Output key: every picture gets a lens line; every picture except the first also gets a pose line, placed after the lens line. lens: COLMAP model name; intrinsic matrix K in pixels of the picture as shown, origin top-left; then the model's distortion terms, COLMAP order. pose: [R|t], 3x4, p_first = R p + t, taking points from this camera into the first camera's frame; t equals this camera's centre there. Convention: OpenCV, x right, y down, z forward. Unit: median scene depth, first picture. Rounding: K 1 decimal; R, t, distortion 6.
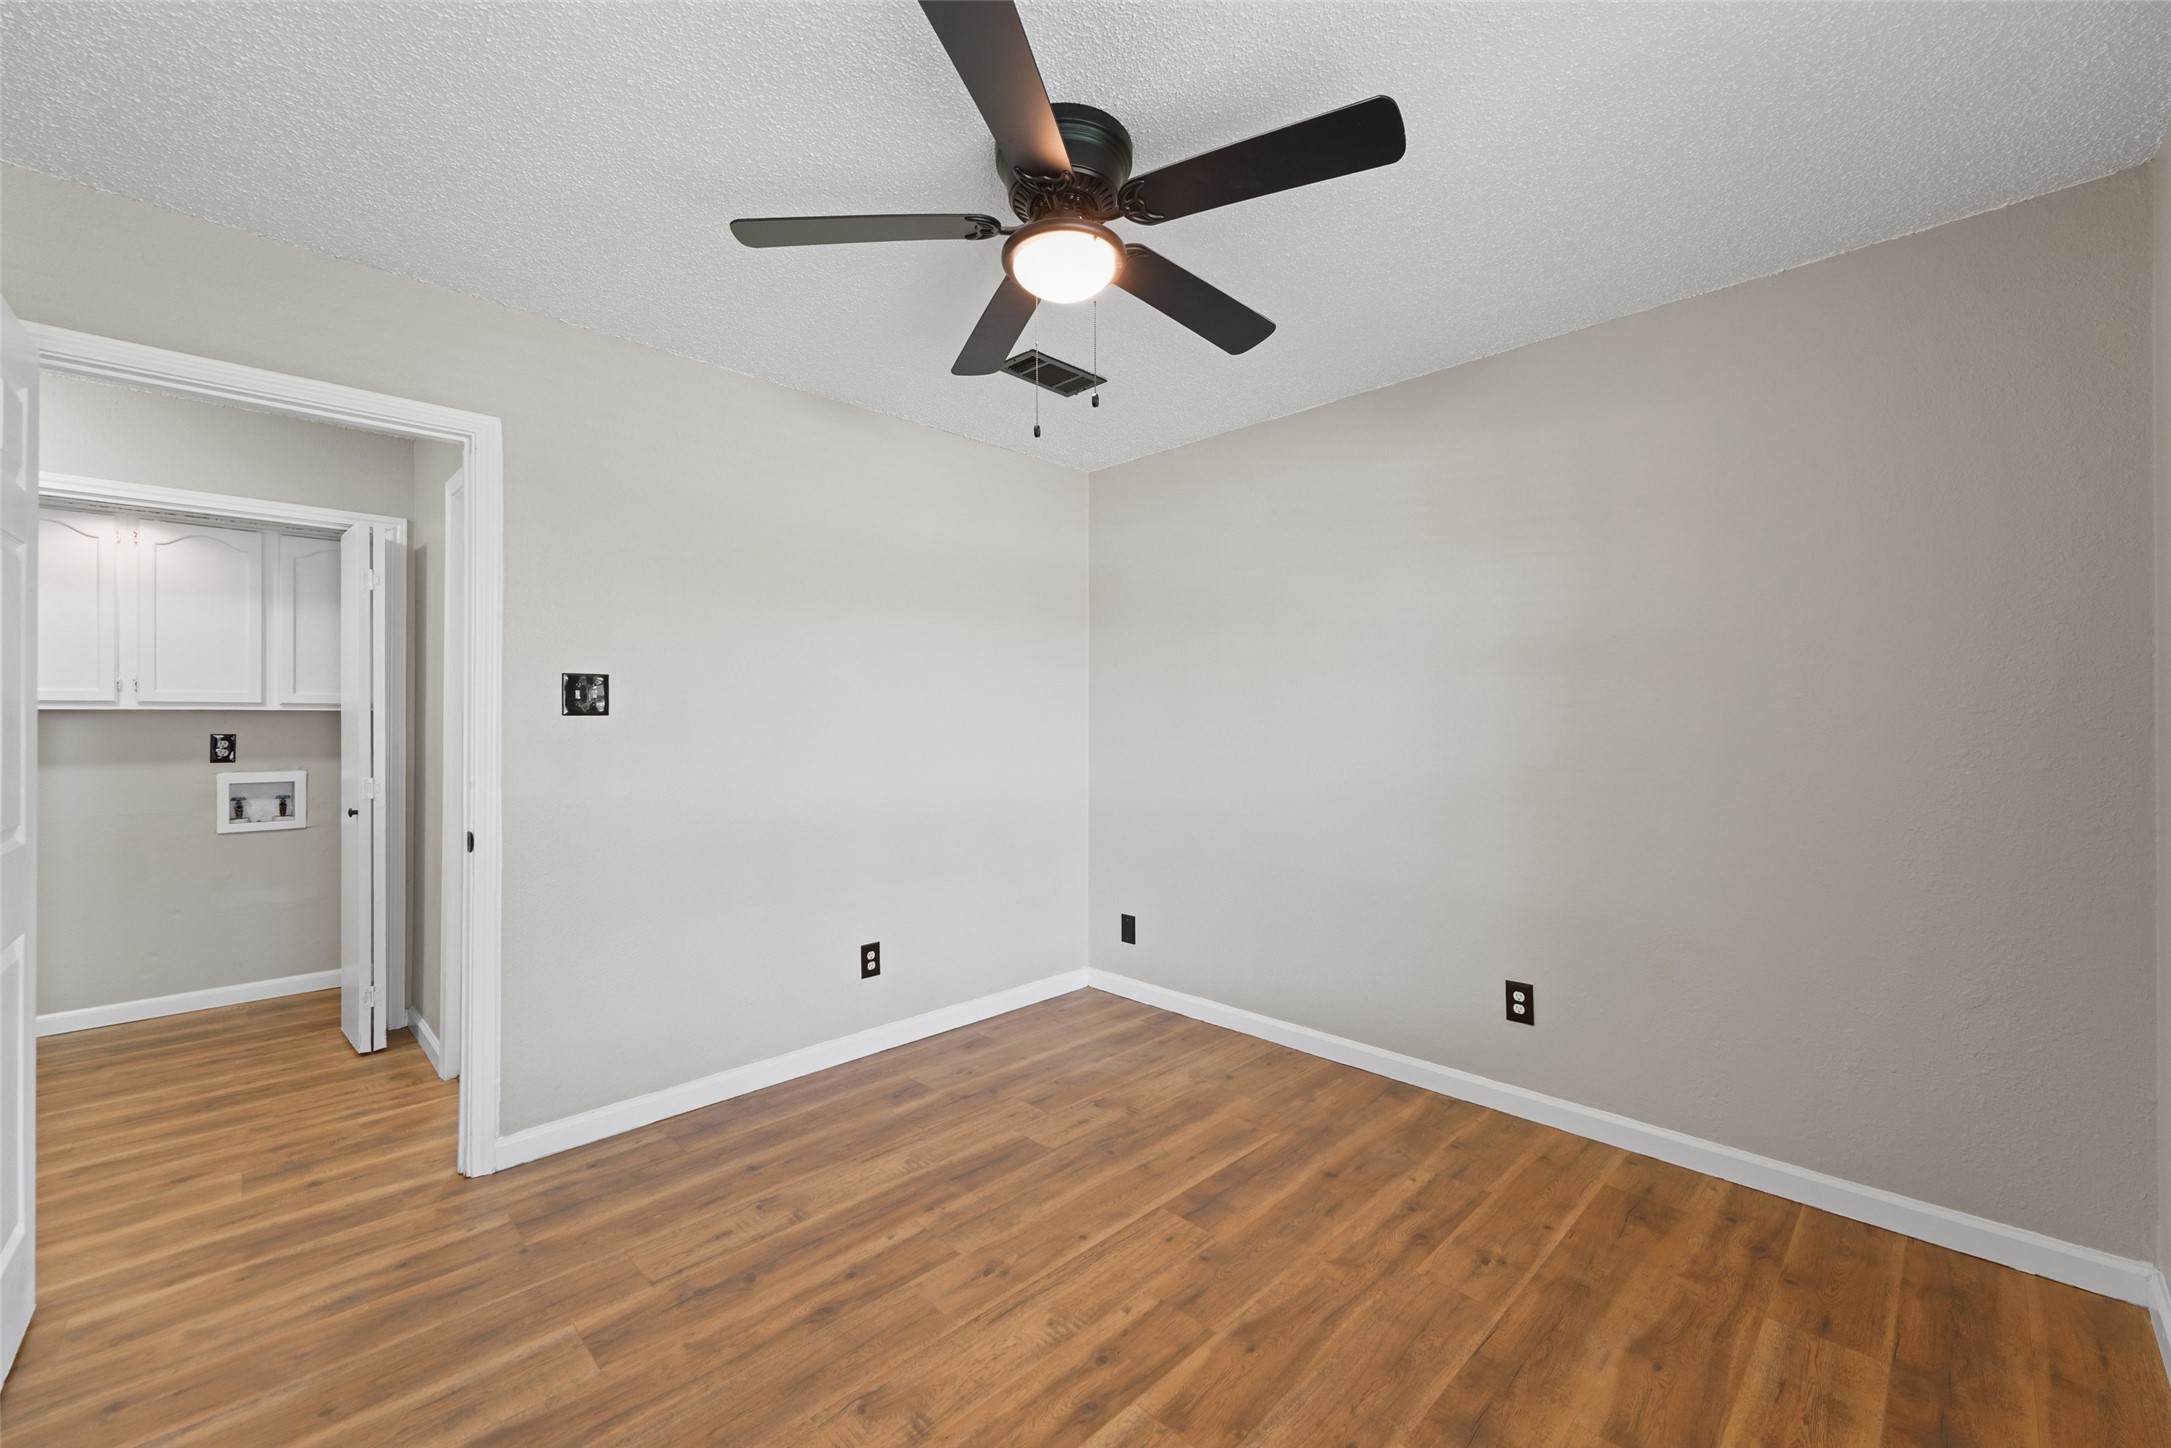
lens RADIAL K [[877.4, 0, 1067.8], [0, 877.4, 724.7], [0, 0, 1]] dist [0.010026, -0.002566]
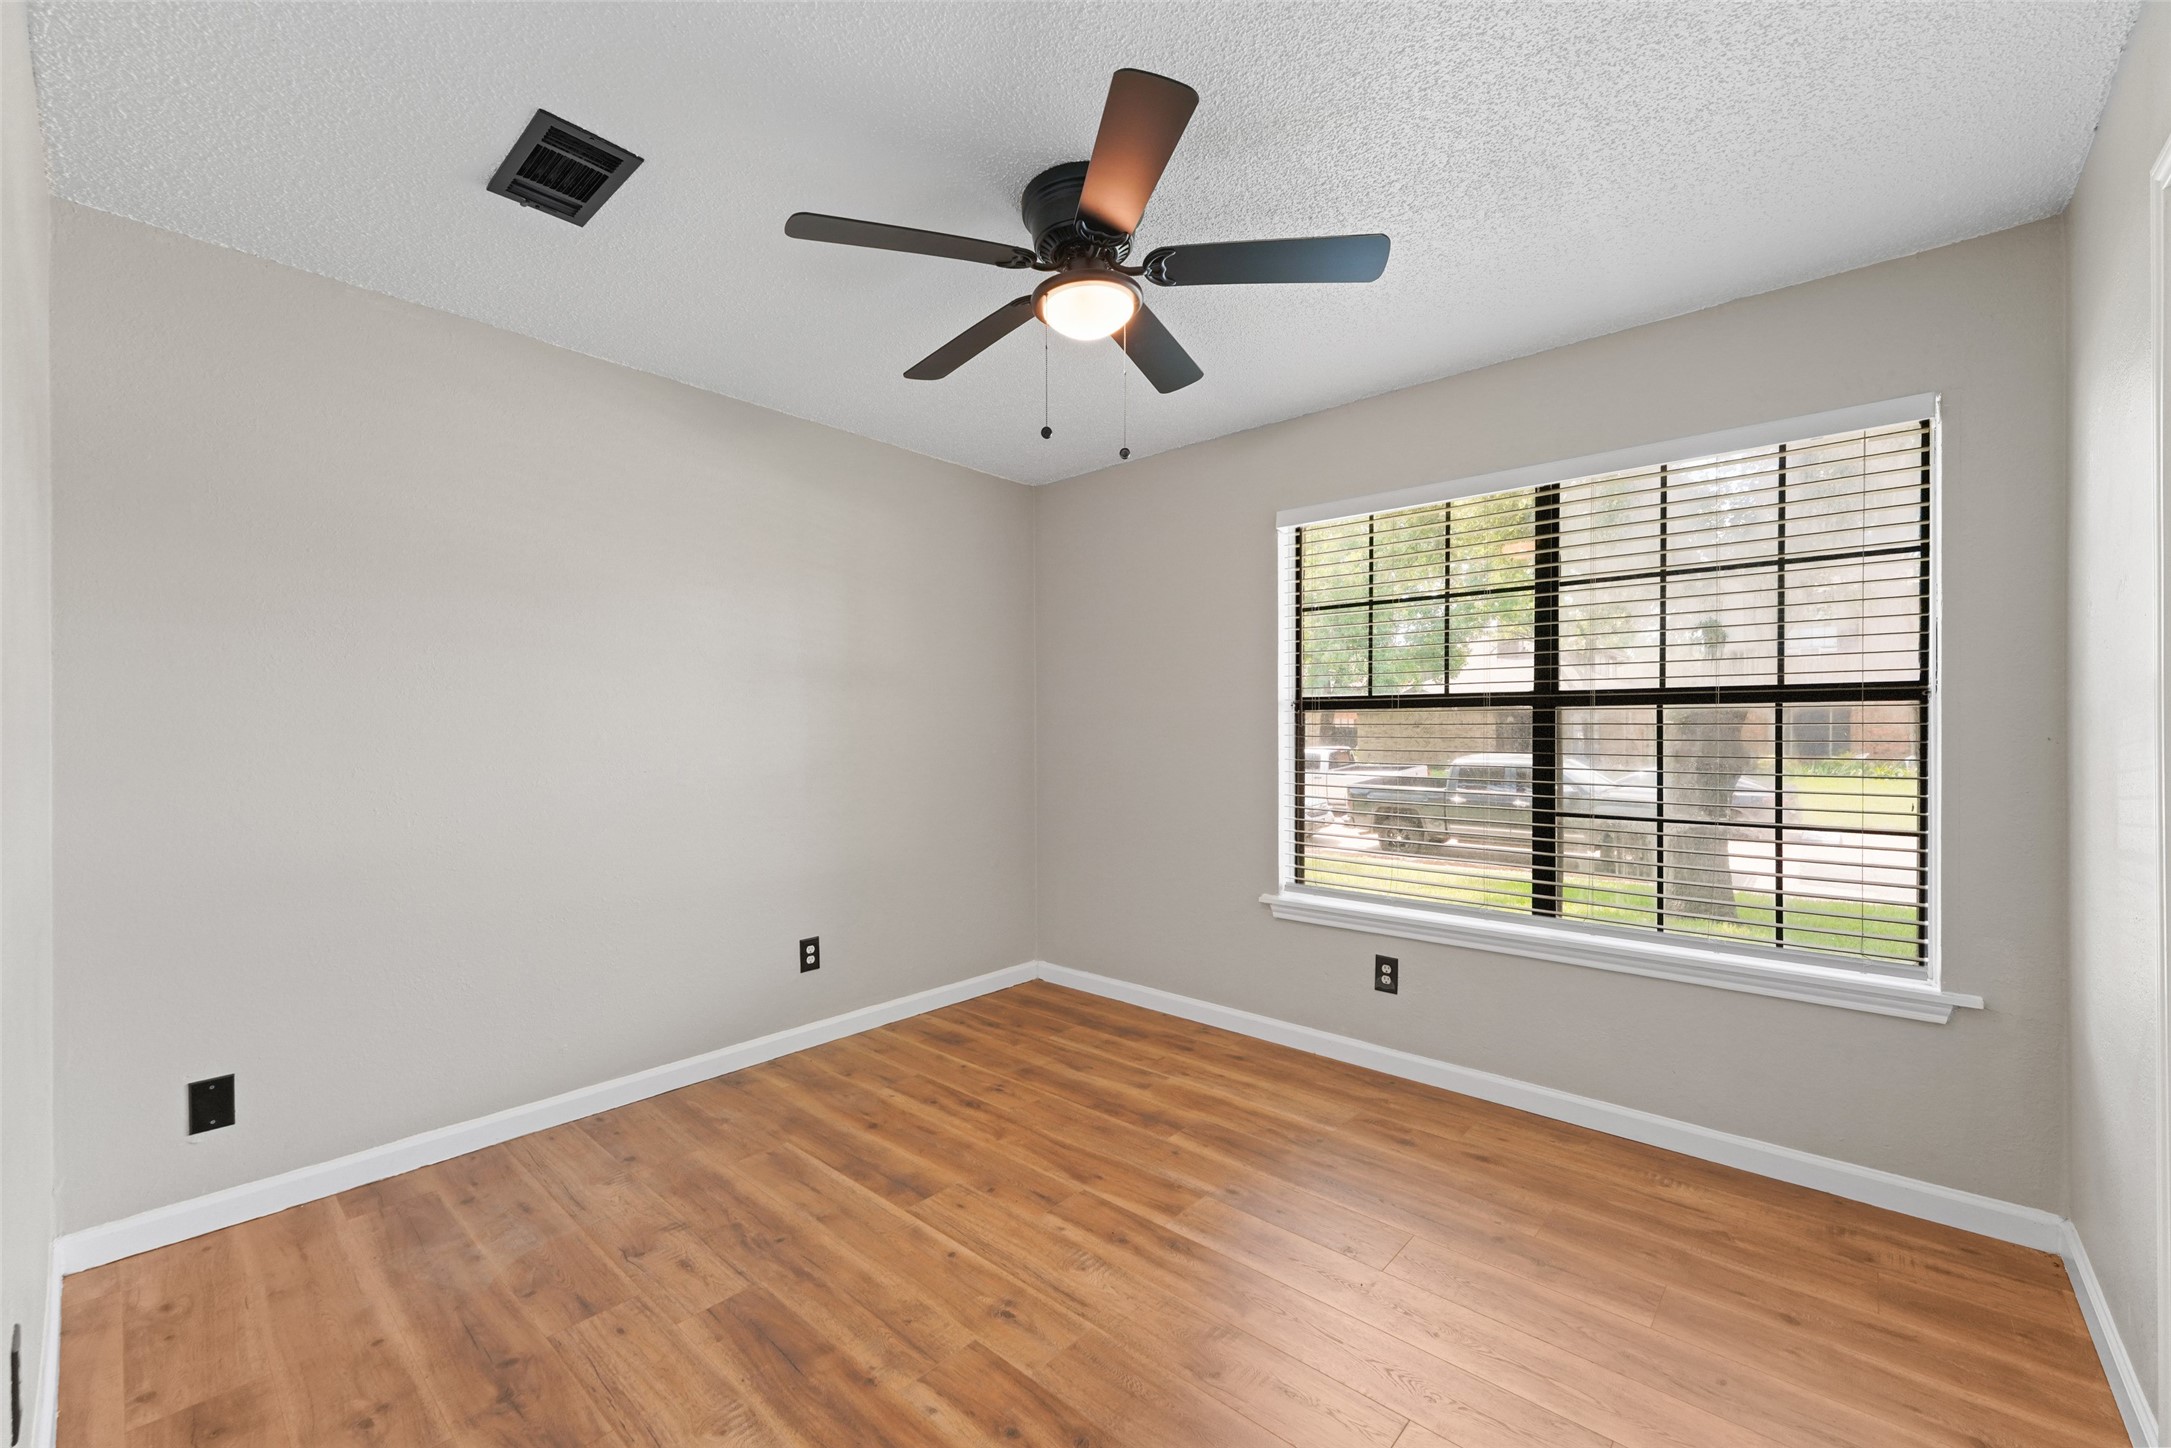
lens RADIAL K [[877.4, 0, 1075.5], [0, 877.4, 730.5], [0, 0, 1]] dist [0.010026, -0.002566]
pose [[-0.068090, 0.003161, 0.997674, -0.840144], [0.011623, 0.999930, -0.002375, 0.015271], [-0.997611, 0.011434, -0.068122, 0.820253]]
